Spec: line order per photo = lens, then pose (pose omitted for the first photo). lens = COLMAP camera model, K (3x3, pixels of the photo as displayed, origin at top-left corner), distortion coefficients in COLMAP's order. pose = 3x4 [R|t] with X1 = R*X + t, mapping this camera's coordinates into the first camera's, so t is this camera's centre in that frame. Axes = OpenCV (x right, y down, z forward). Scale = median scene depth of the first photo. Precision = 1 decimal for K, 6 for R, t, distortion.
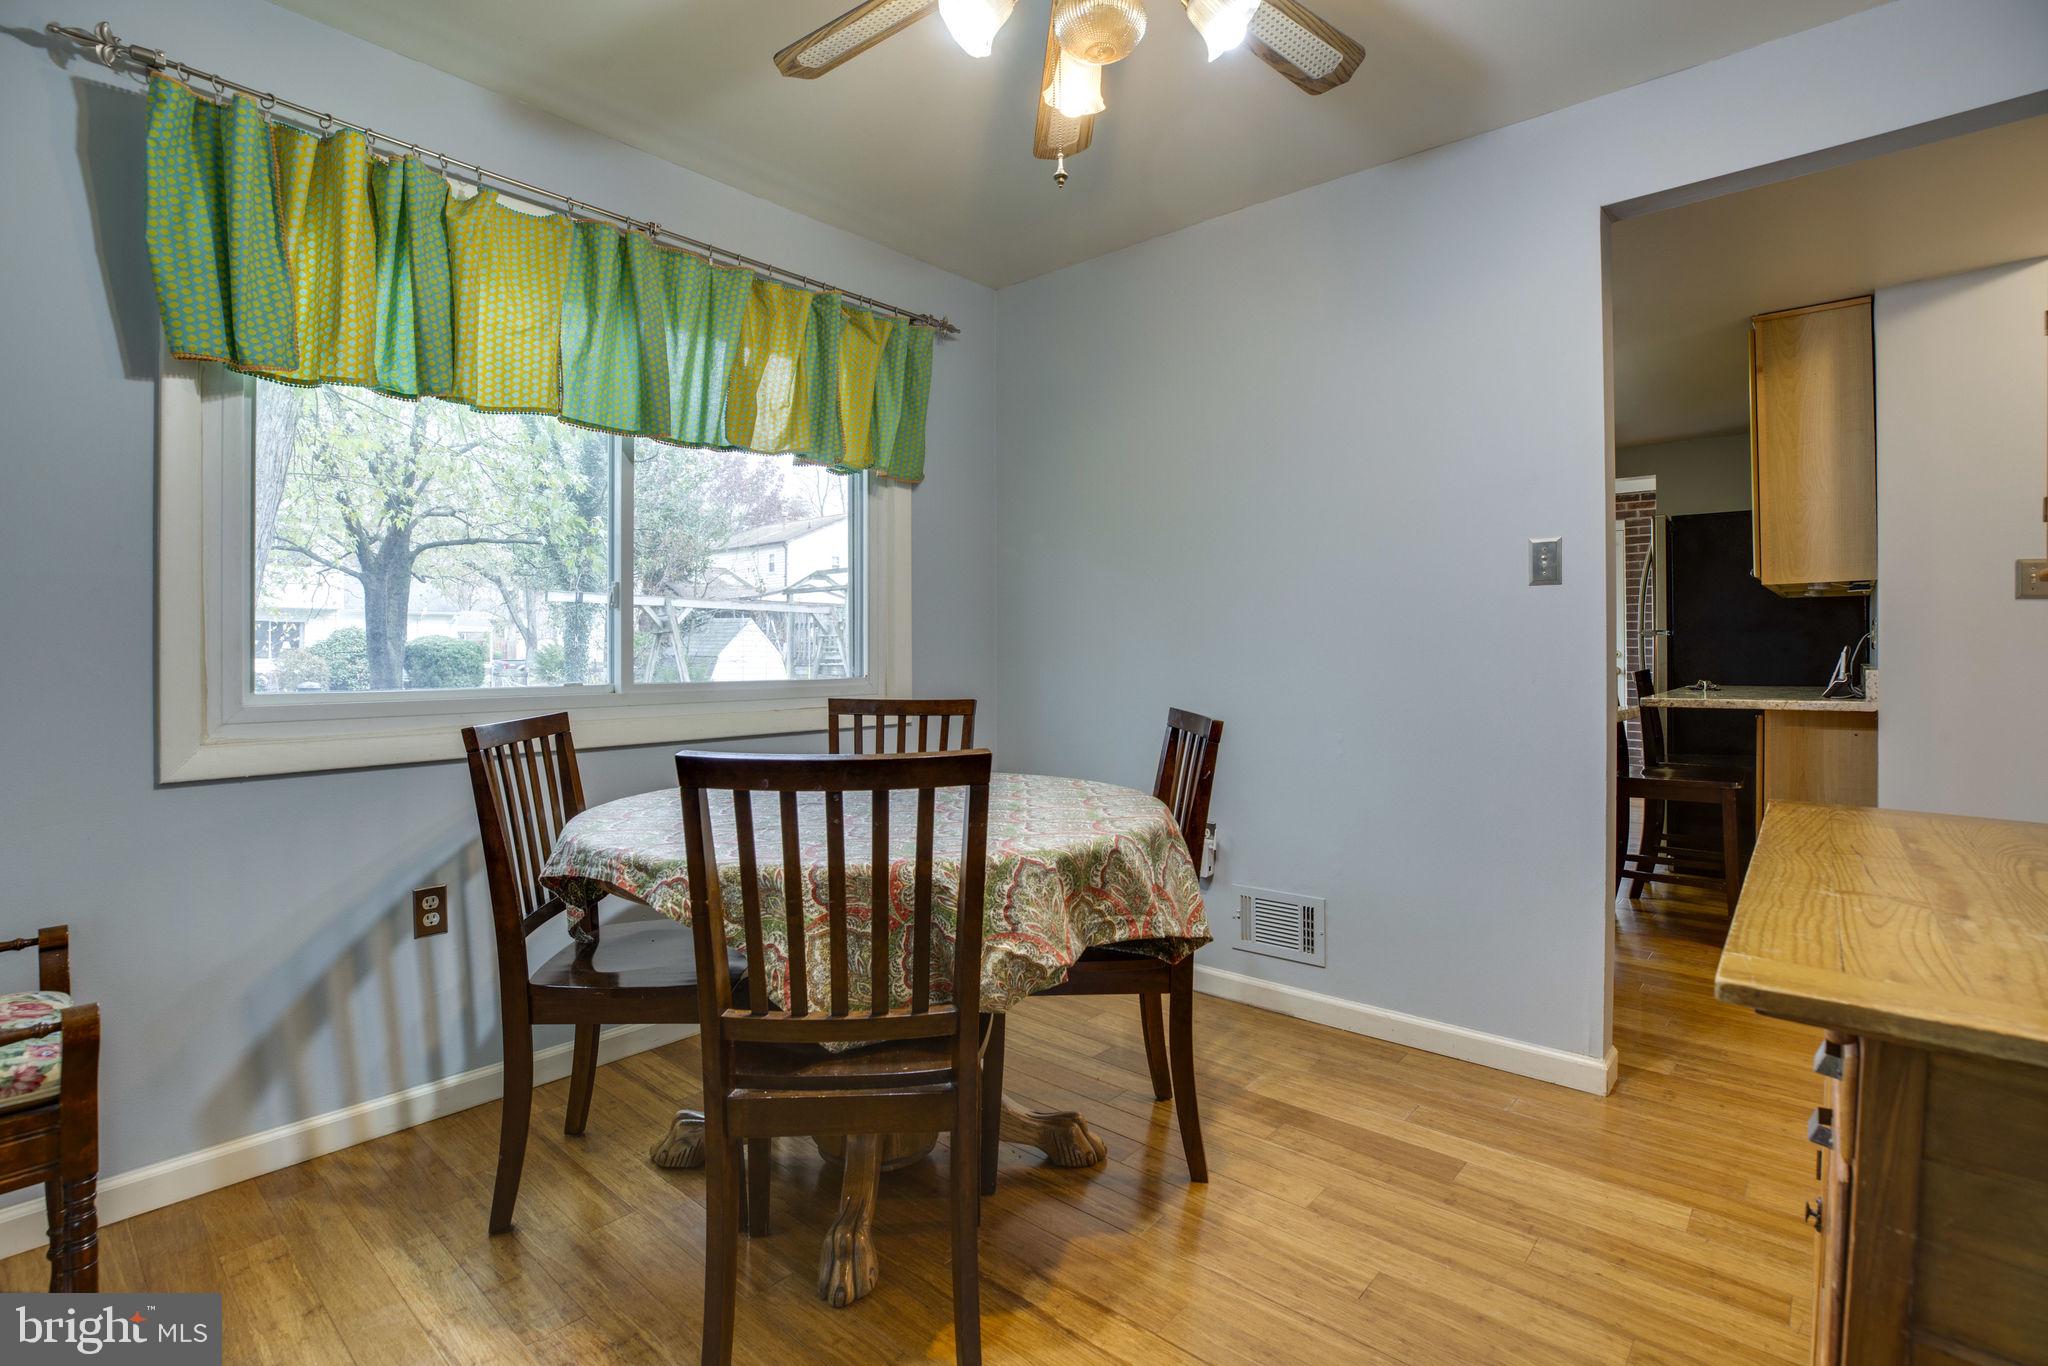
lens RADIAL K [[951.5, 0, 1014.4], [0, 951.5, 669.6], [0, 0, 1]] dist [-0.039462, 0.012247]
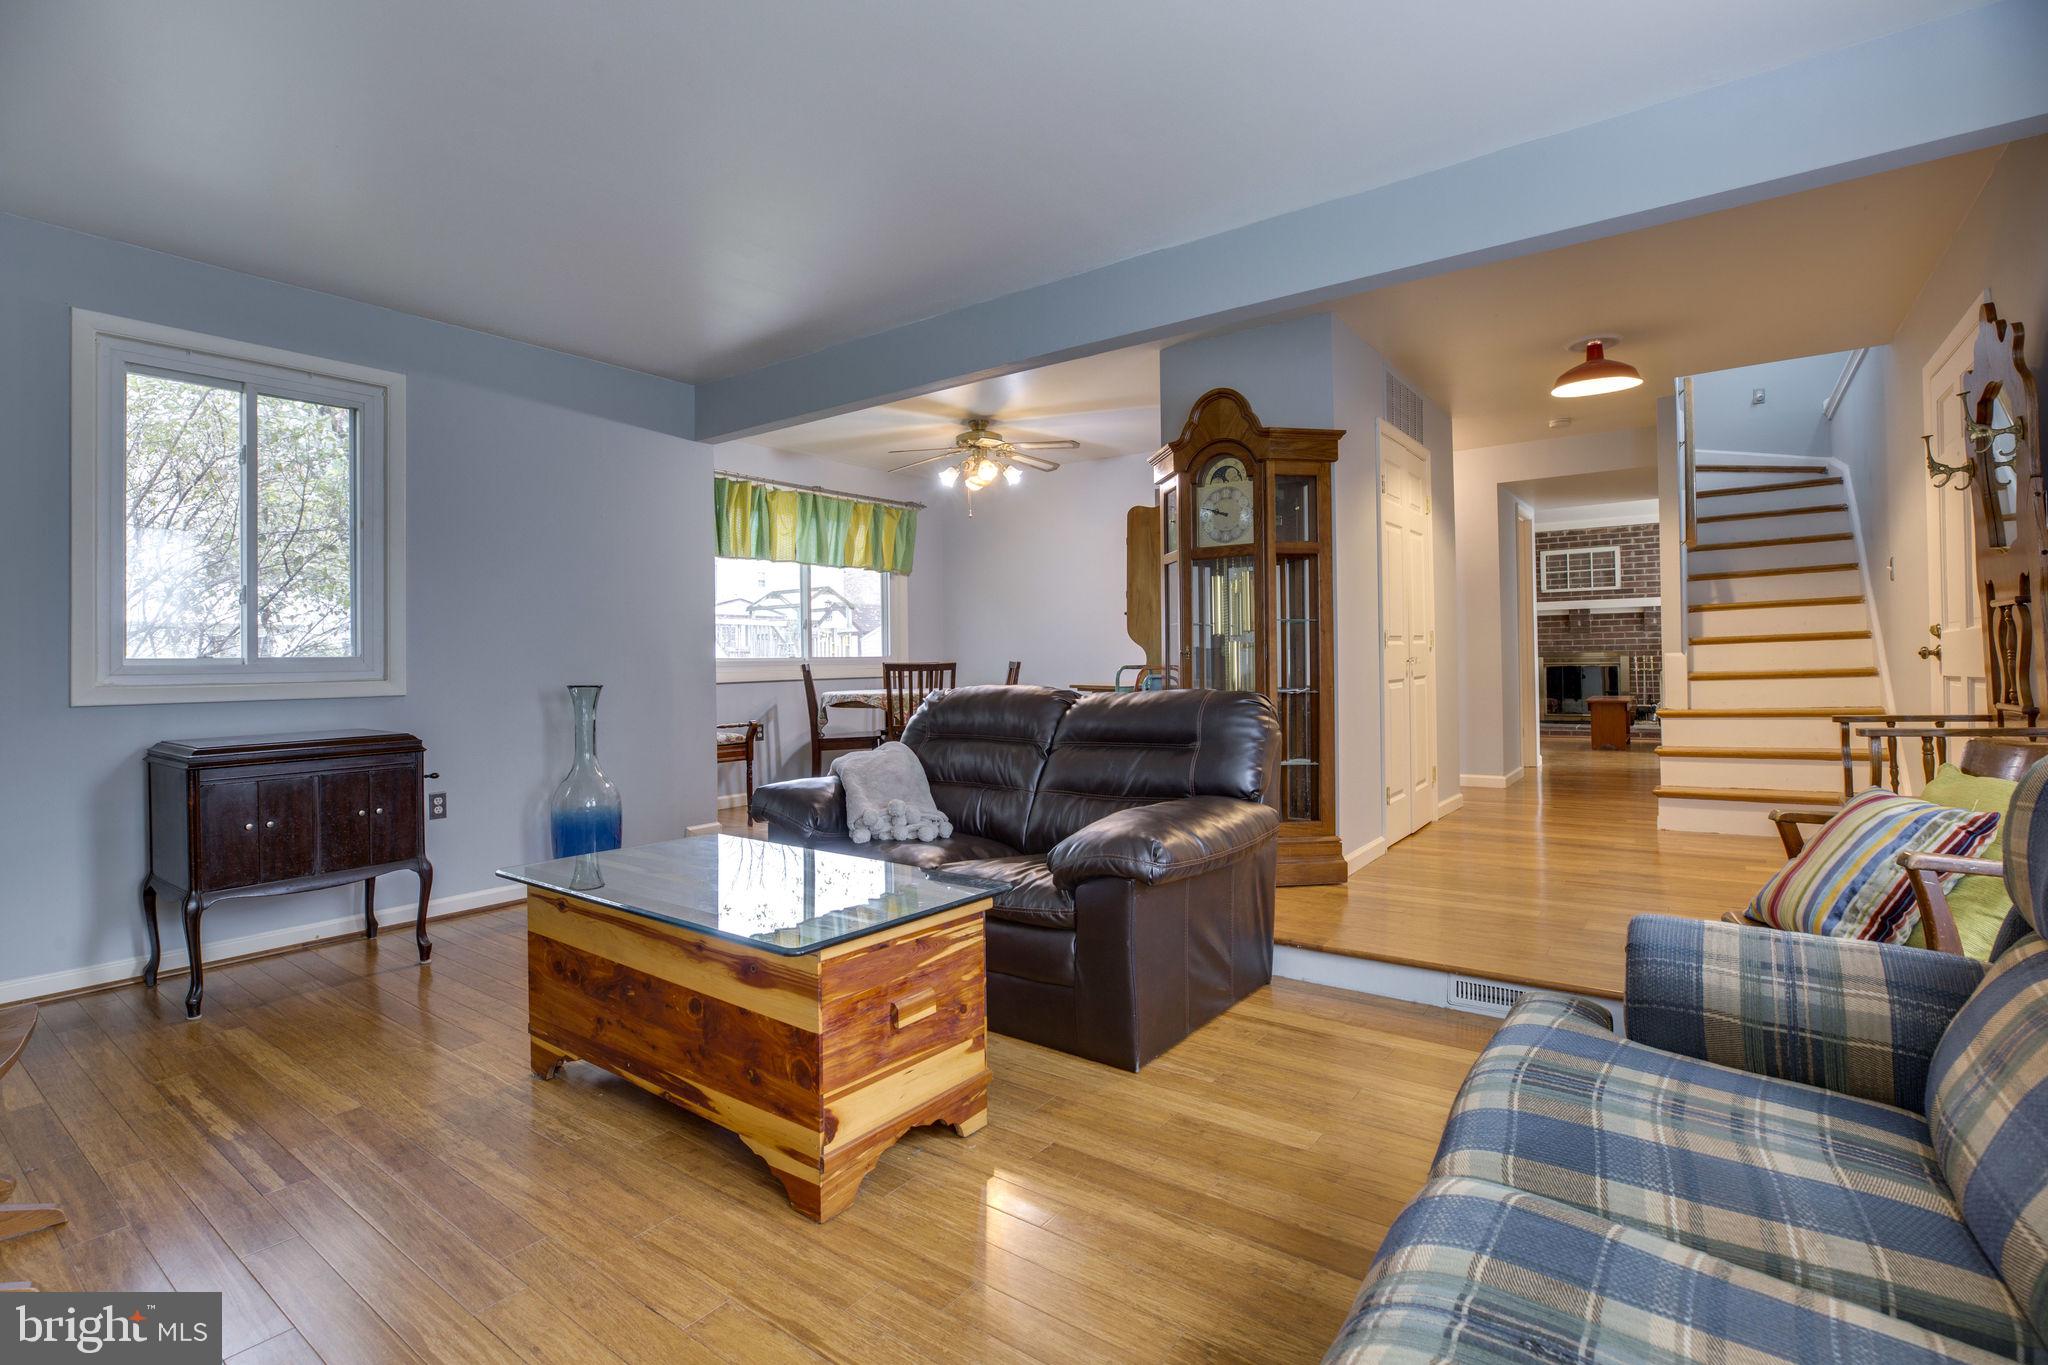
lens RADIAL K [[950.3, 0, 1025.0], [0, 950.3, 663.4], [0, 0, 1]] dist [-0.038773, 0.011528]
pose [[0.994125, -0.009892, 0.107784, -0.098763], [0.011706, 0.999800, -0.016210, 0.089858], [-0.107602, 0.017377, 0.994042, -1.819696]]
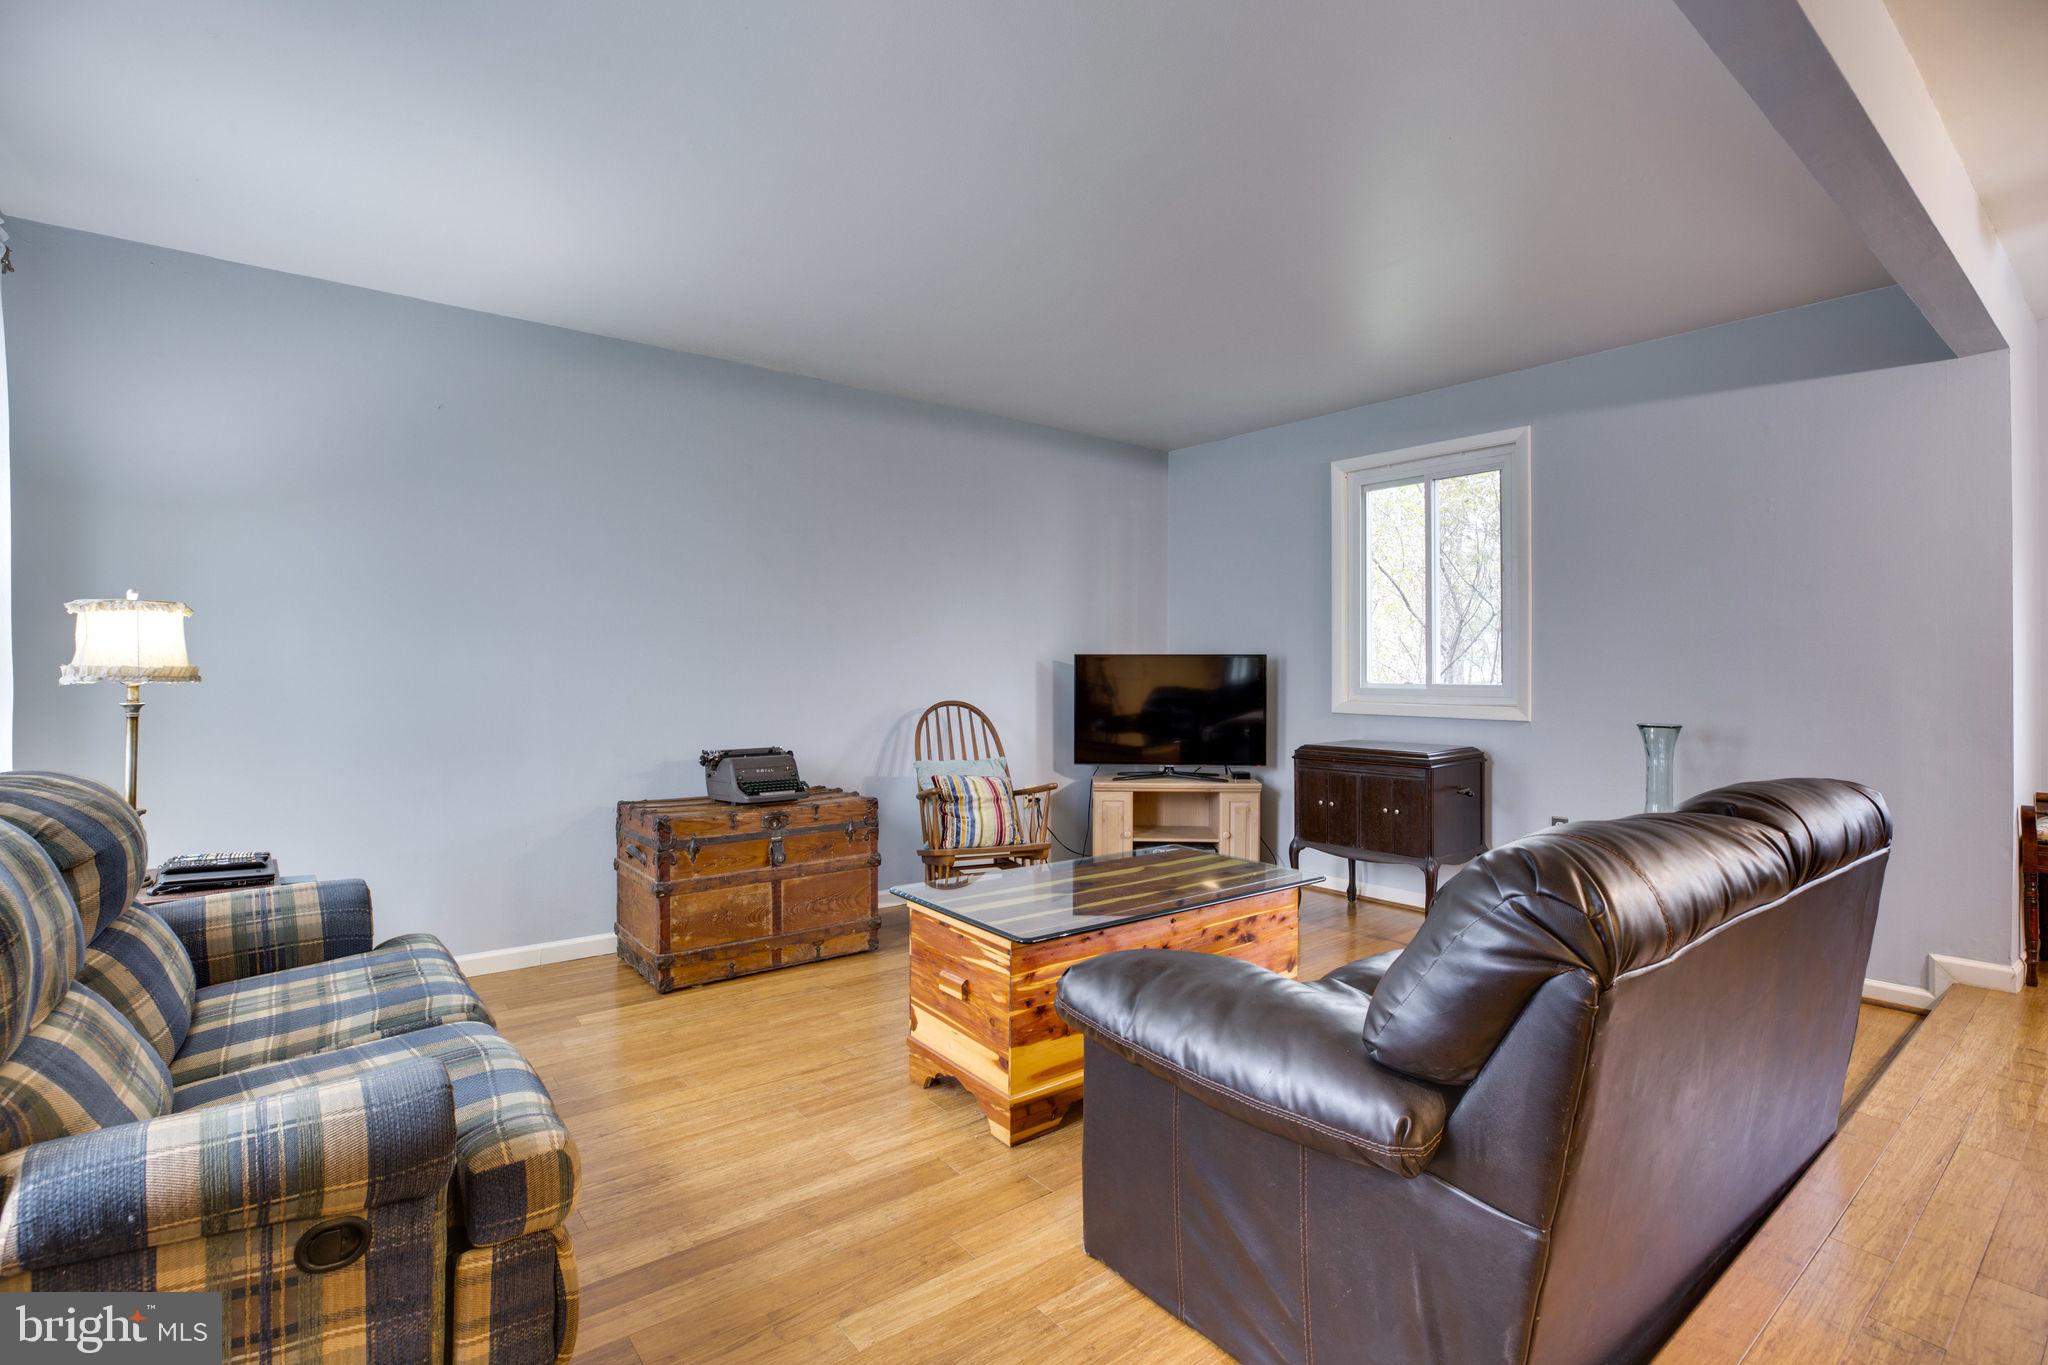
lens RADIAL K [[951.5, 0, 1014.4], [0, 951.5, 669.1], [0, 0, 1]] dist [-0.039462, 0.012247]
pose [[-0.161974, 0.004661, -0.986784, 0.943063], [-0.020220, 0.999763, 0.008041, 0.011852], [0.986588, 0.021255, -0.161841, -0.732614]]
